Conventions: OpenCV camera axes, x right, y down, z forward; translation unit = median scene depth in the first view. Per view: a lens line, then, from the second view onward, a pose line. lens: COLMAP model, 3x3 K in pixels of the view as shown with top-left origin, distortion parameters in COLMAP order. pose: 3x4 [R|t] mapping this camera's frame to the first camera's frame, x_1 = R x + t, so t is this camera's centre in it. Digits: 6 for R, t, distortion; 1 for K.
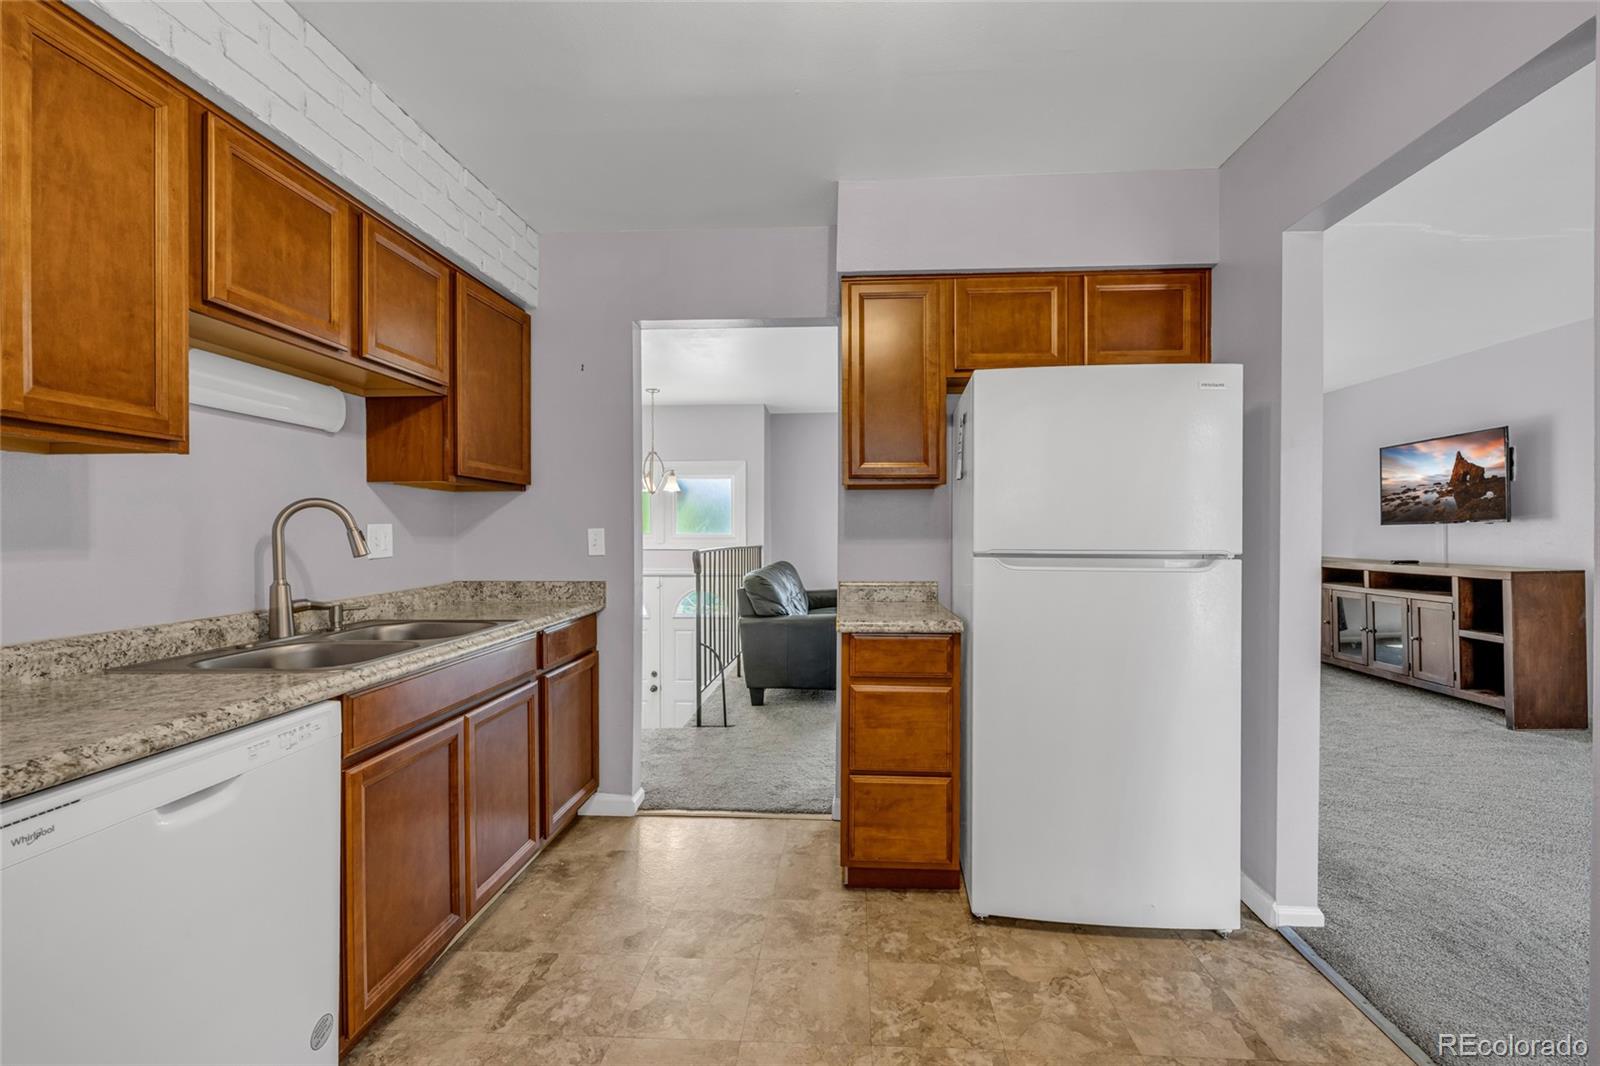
lens RADIAL K [[668.5, 0, 824.6], [0, 668.5, 537.2], [0, 0, 1]] dist [-0.004123, -0.000900]
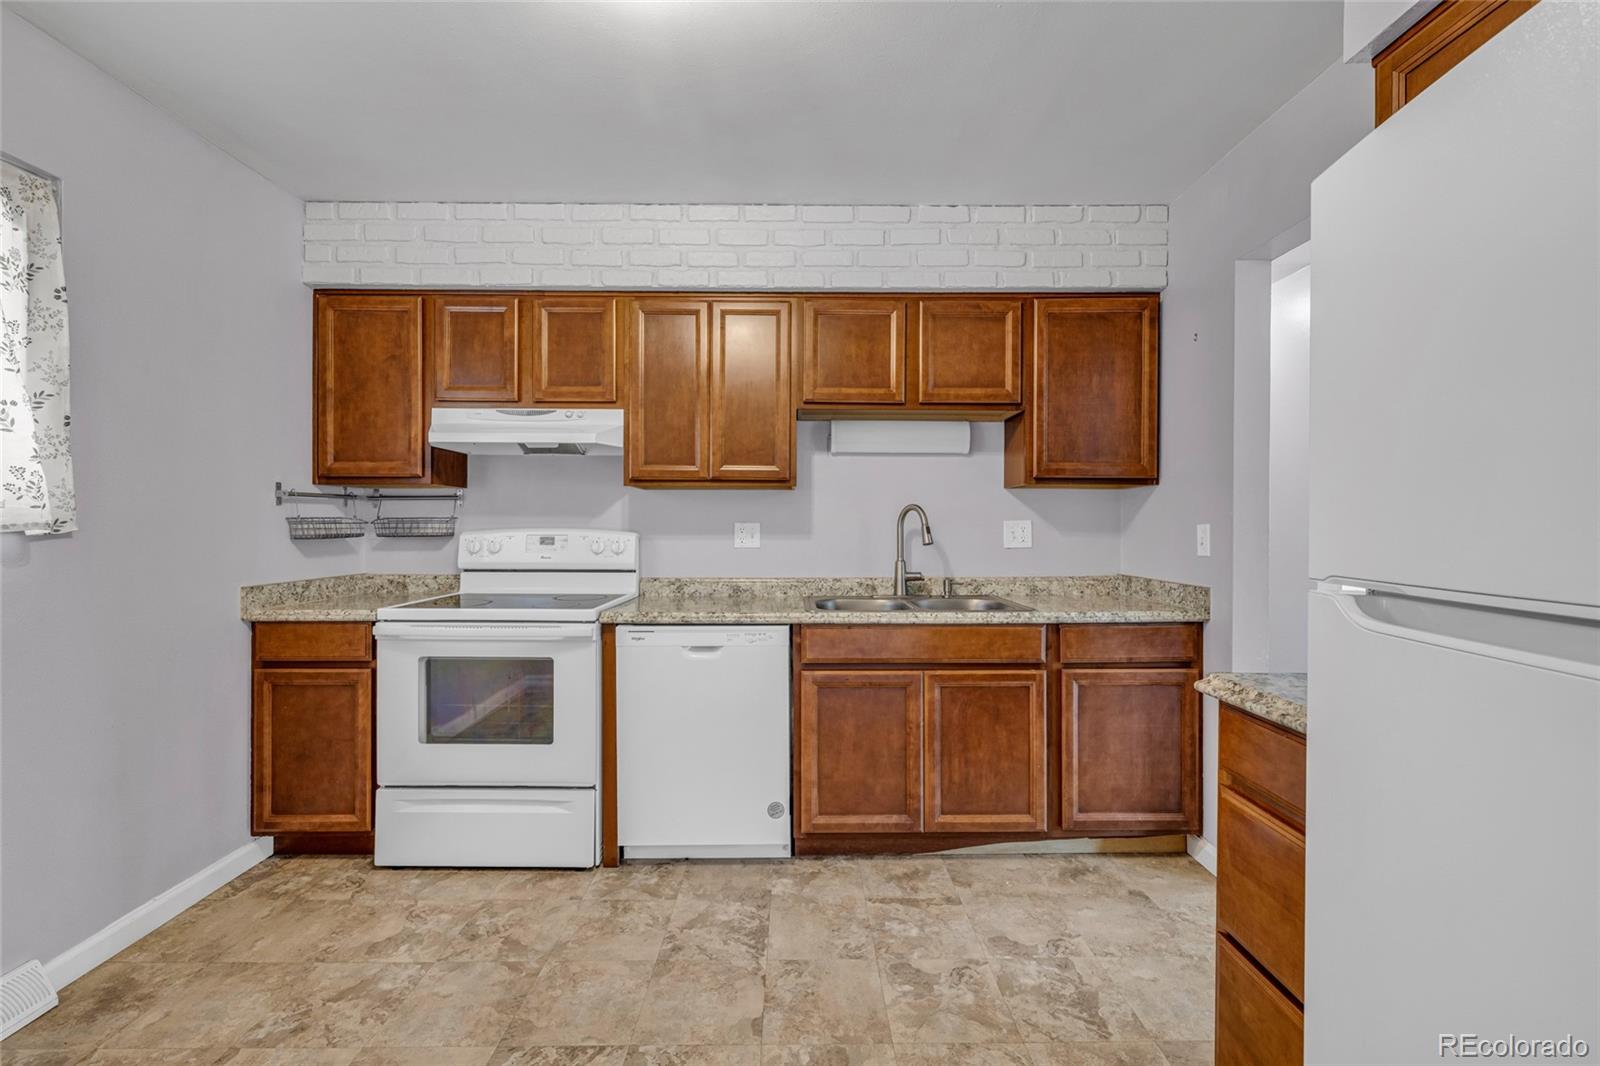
lens RADIAL K [[668.5, 0, 797.4], [0, 668.5, 531.9], [0, 0, 1]] dist [-0.004123, -0.000900]
pose [[0.058835, 0.013470, -0.998177, 0.710058], [-0.010469, 0.999862, 0.012876, -0.013358], [0.998213, 0.009693, 0.058968, 0.665310]]
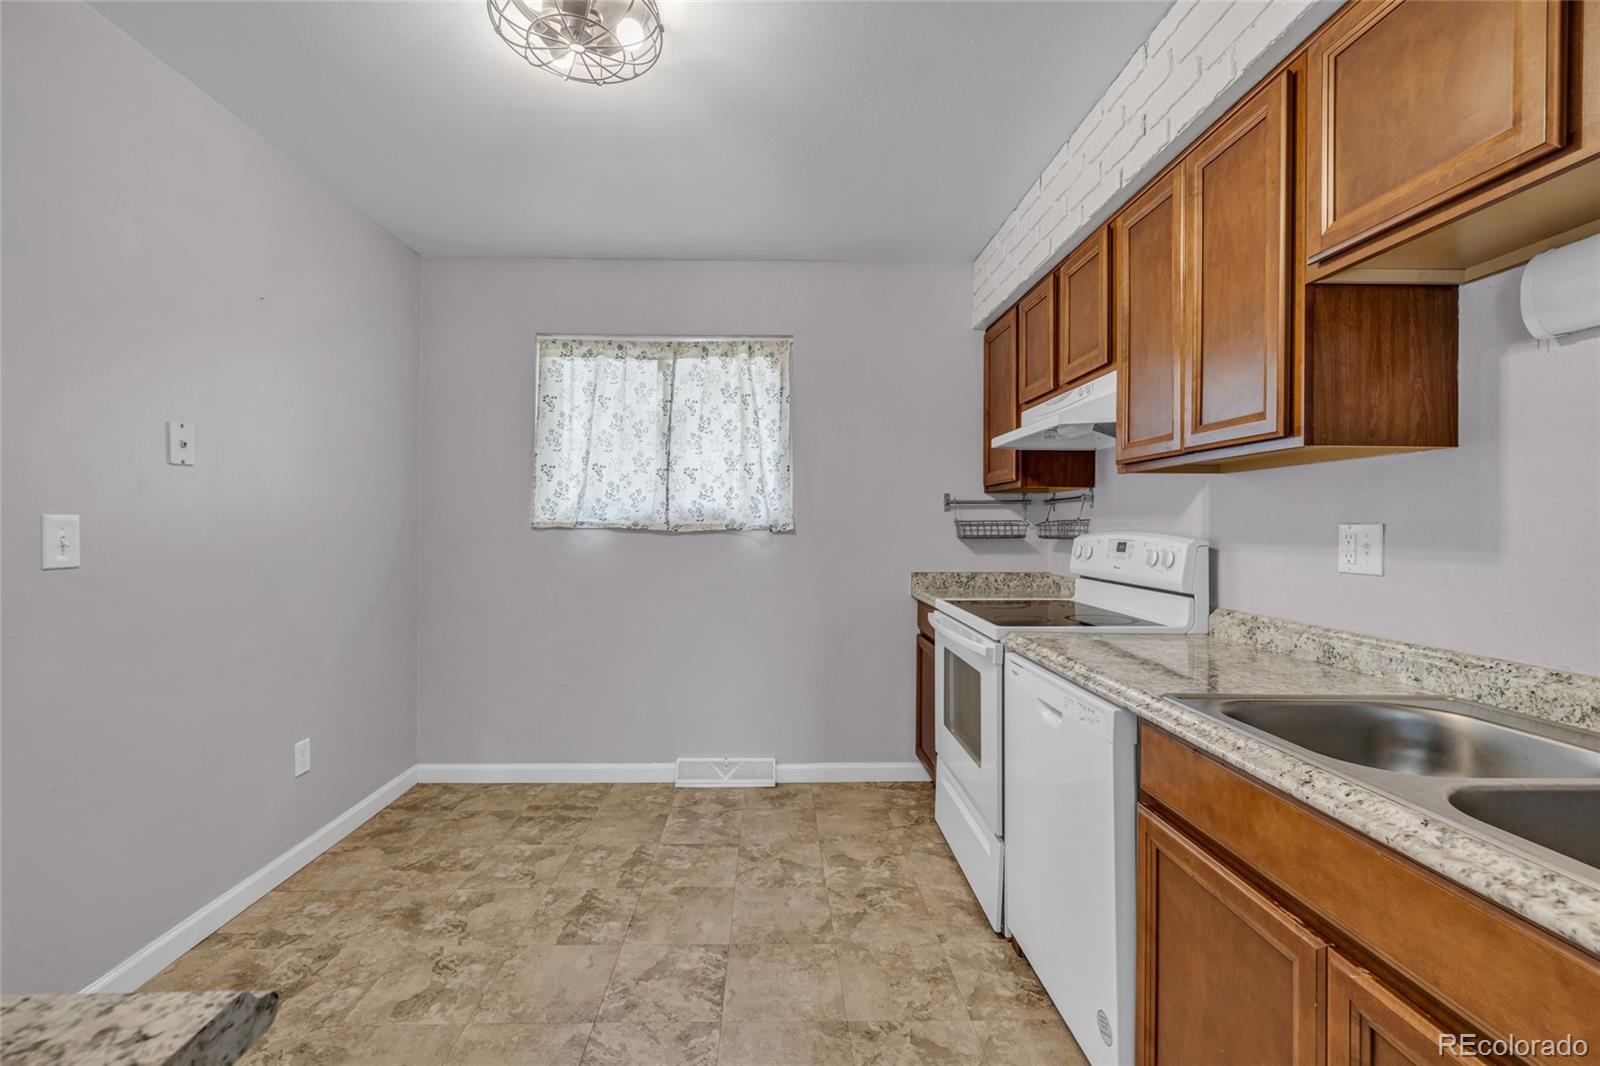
lens RADIAL K [[668.7, 0, 787.6], [0, 668.7, 526.5], [0, 0, 1]] dist [-0.004767, -0.000368]
pose [[-0.997103, -0.002231, -0.076030, -0.143842], [-0.002992, 0.999947, 0.009893, -0.015809], [0.076004, 0.010092, -0.997056, 1.381147]]
